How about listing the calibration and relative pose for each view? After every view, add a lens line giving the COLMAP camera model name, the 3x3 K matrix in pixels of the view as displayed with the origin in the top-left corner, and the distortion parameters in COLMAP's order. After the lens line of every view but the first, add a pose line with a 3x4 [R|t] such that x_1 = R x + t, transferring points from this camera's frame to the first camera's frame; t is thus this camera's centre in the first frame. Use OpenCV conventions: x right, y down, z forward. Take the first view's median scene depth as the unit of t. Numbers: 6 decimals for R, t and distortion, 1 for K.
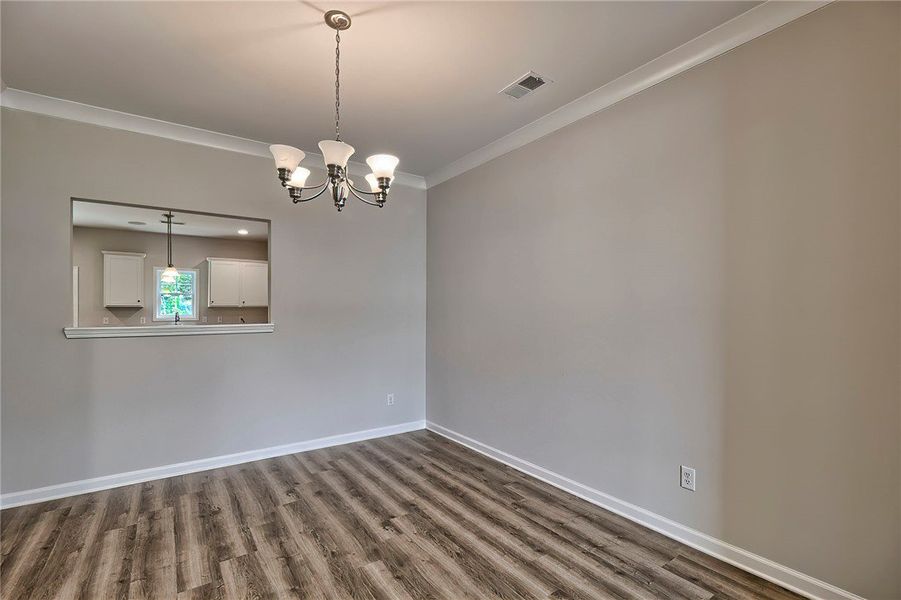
lens RADIAL K [[421.7, 0, 461.0], [0, 421.7, 310.4], [0, 0, 1]] dist [-0.004836, 0.000129]
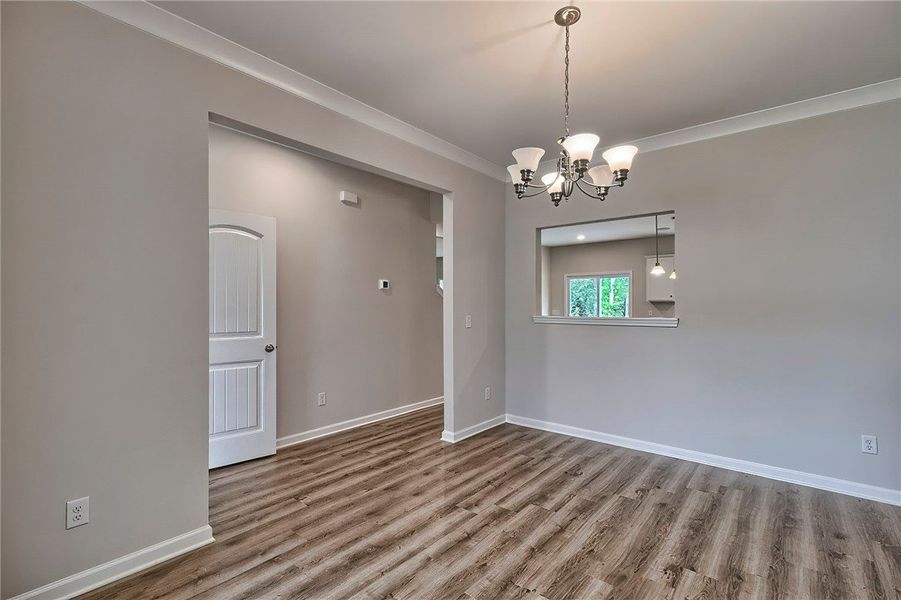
lens RADIAL K [[421.7, 0, 456.2], [0, 421.7, 300.3], [0, 0, 1]] dist [-0.004836, 0.000129]
pose [[0.243767, -0.007317, -0.969806, 0.463877], [-0.001103, 0.999969, -0.007822, -0.001869], [0.969833, 0.002976, 0.243751, 0.360857]]
